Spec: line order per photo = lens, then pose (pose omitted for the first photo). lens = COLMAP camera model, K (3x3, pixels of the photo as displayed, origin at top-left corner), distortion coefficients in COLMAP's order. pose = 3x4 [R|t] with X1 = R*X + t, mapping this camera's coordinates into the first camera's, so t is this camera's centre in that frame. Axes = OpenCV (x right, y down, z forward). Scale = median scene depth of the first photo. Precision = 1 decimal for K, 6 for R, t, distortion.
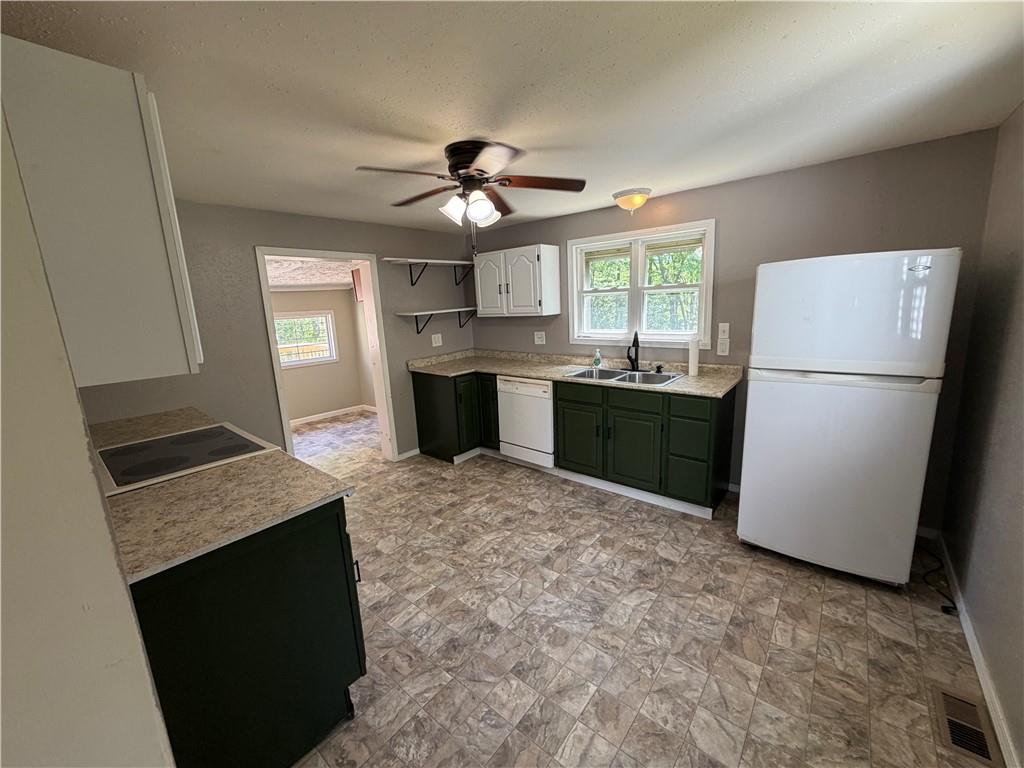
lens RADIAL K [[407.0, 0, 508.7], [0, 407.0, 382.4], [0, 0, 1]] dist [-0.001352, -0.000386]
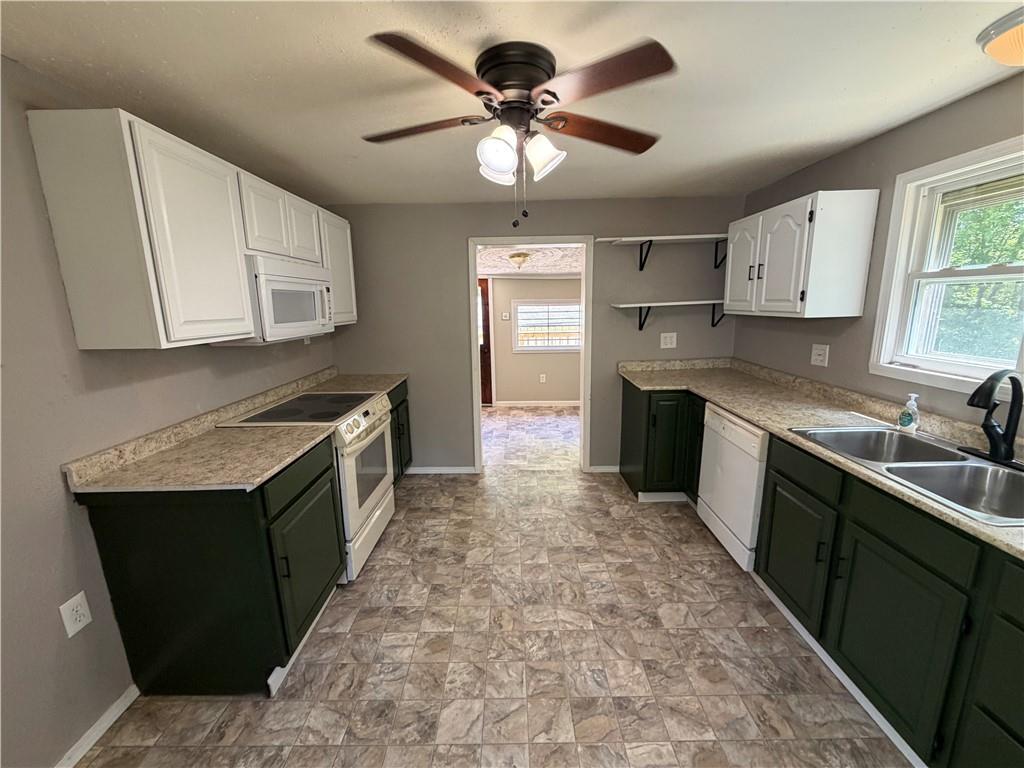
lens RADIAL K [[407.0, 0, 510.3], [0, 407.0, 383.0], [0, 0, 1]] dist [-0.001352, -0.000386]
pose [[0.640504, 0.181662, -0.746160, 0.267532], [-0.157351, 0.982049, 0.104022, -0.068063], [0.751662, 0.050783, 0.657591, 0.313868]]
